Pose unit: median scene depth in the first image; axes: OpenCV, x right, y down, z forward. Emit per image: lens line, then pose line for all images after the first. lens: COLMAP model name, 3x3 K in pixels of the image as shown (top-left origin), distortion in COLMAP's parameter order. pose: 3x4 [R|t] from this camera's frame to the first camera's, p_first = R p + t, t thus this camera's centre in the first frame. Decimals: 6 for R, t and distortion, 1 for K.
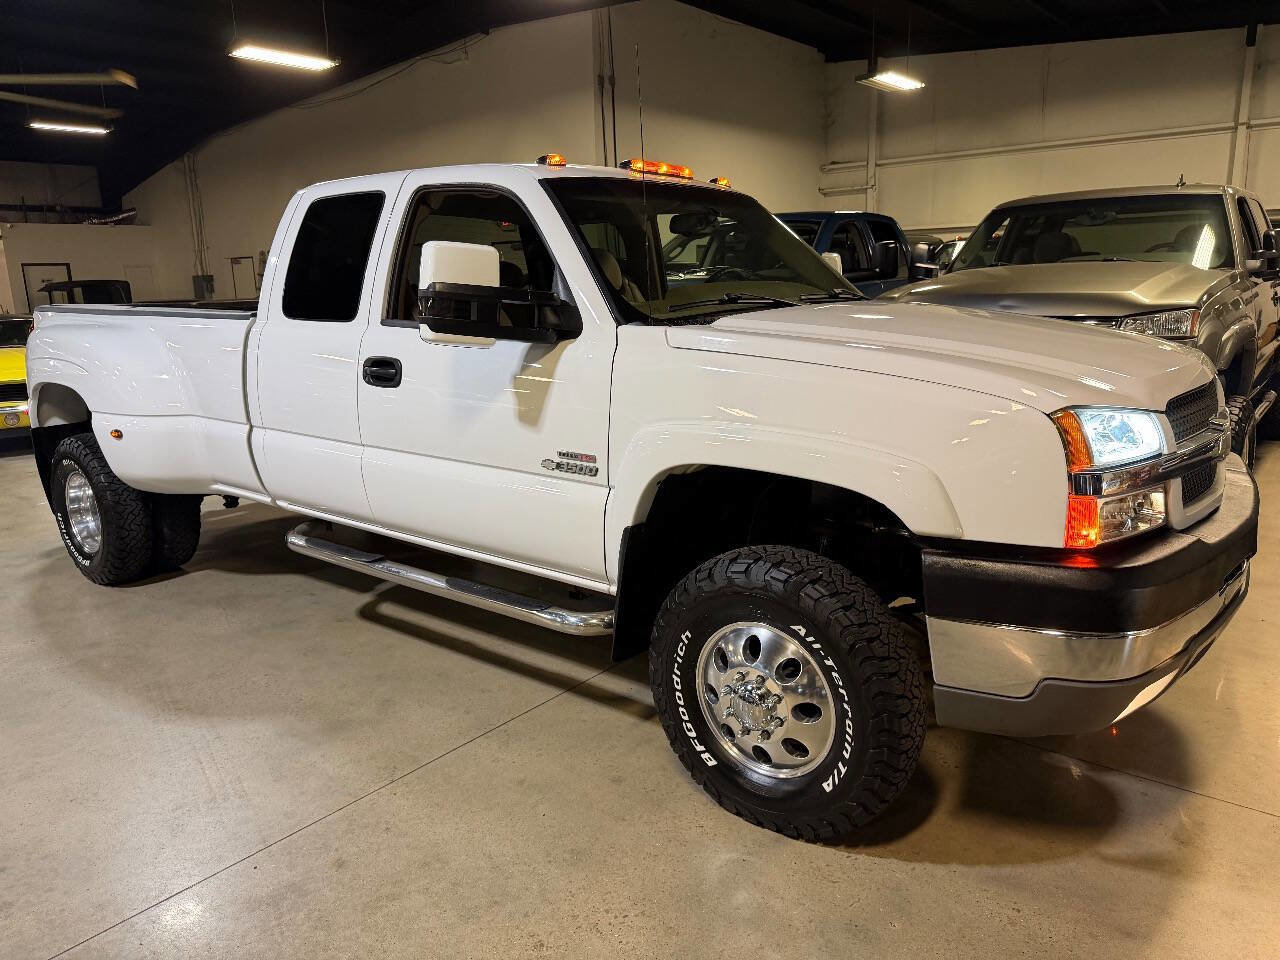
lens RADIAL K [[915.3, 0, 640.0], [0, 915.3, 475.8], [0, 0, 1]] dist [0.049737, -0.058162]
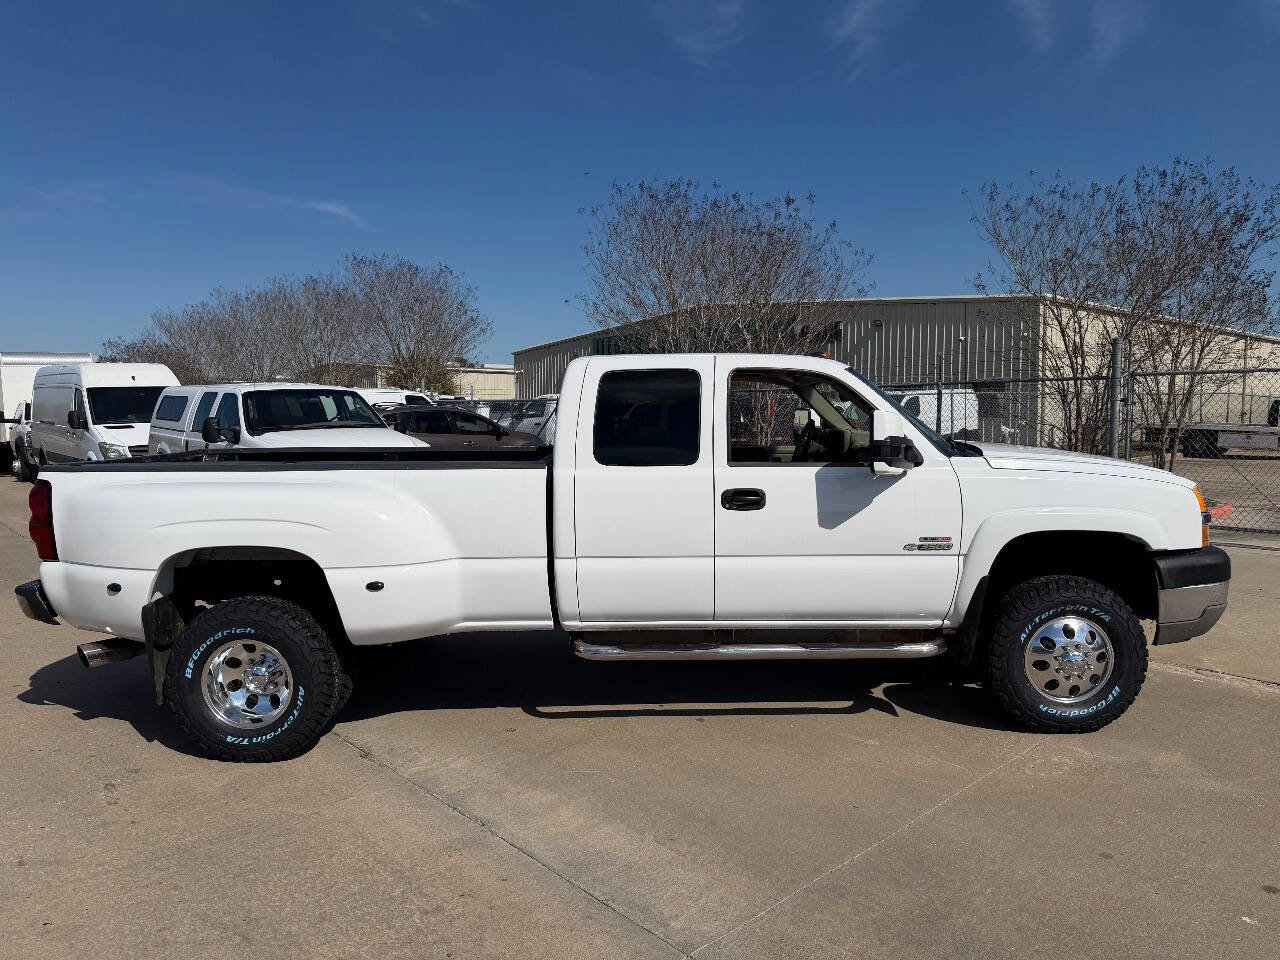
lens RADIAL K [[915.0, 0, 643.5], [0, 915.0, 474.2], [0, 0, 1]] dist [0.049683, -0.057624]
pose [[0.780123, -0.044882, 0.624015, -1.414769], [0.132815, 0.986570, -0.095082, -0.046409], [-0.611366, 0.157054, 0.775606, 0.038969]]
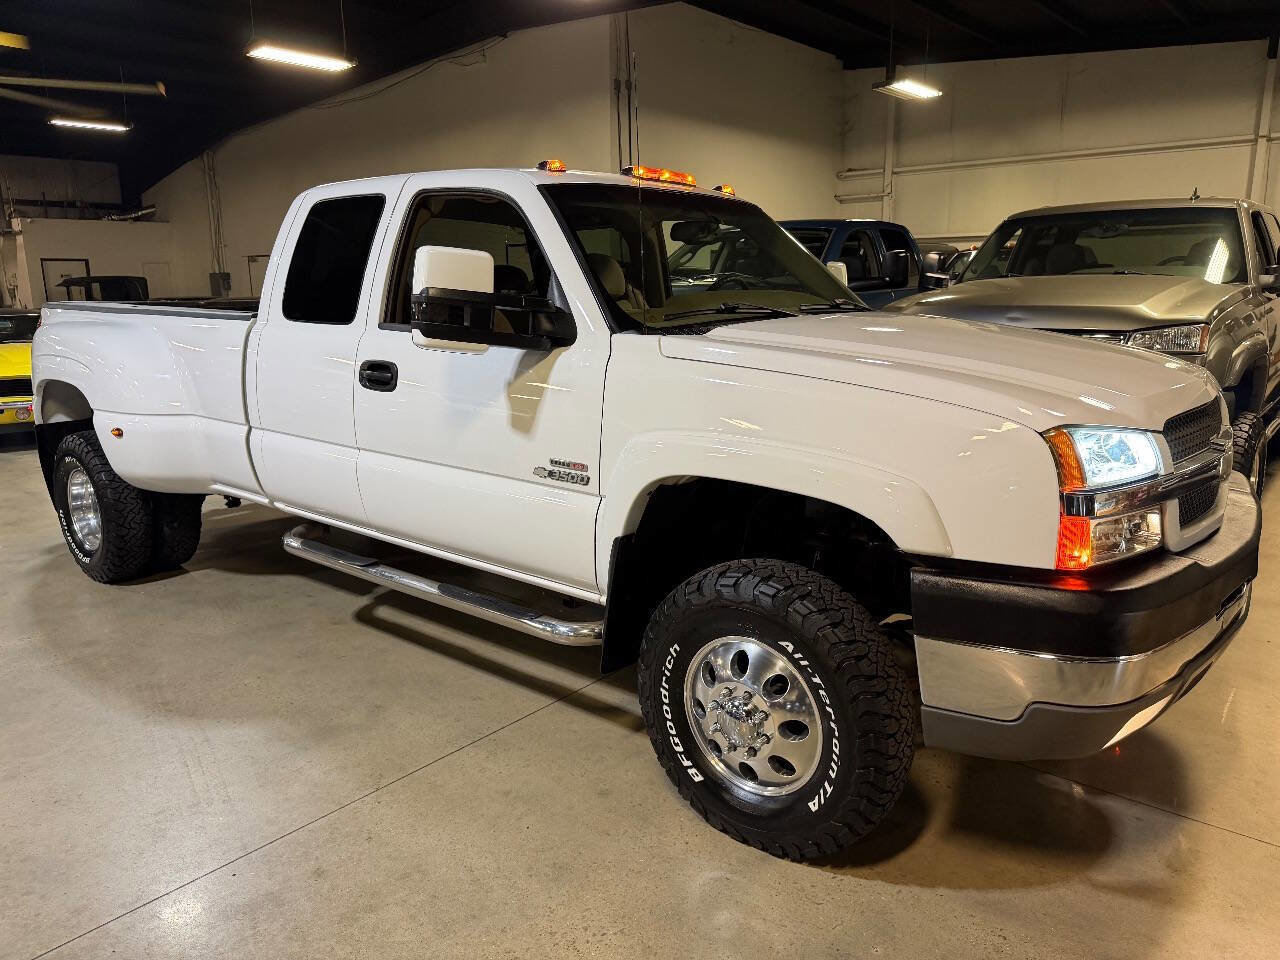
lens RADIAL K [[915.0, 0, 643.5], [0, 915.0, 474.2], [0, 0, 1]] dist [0.049683, -0.057624]
pose [[0.999782, 0.017464, -0.011475, 0.022568], [-0.017522, 0.999834, -0.004959, -0.007312], [0.011387, 0.005159, 0.999922, 0.010230]]
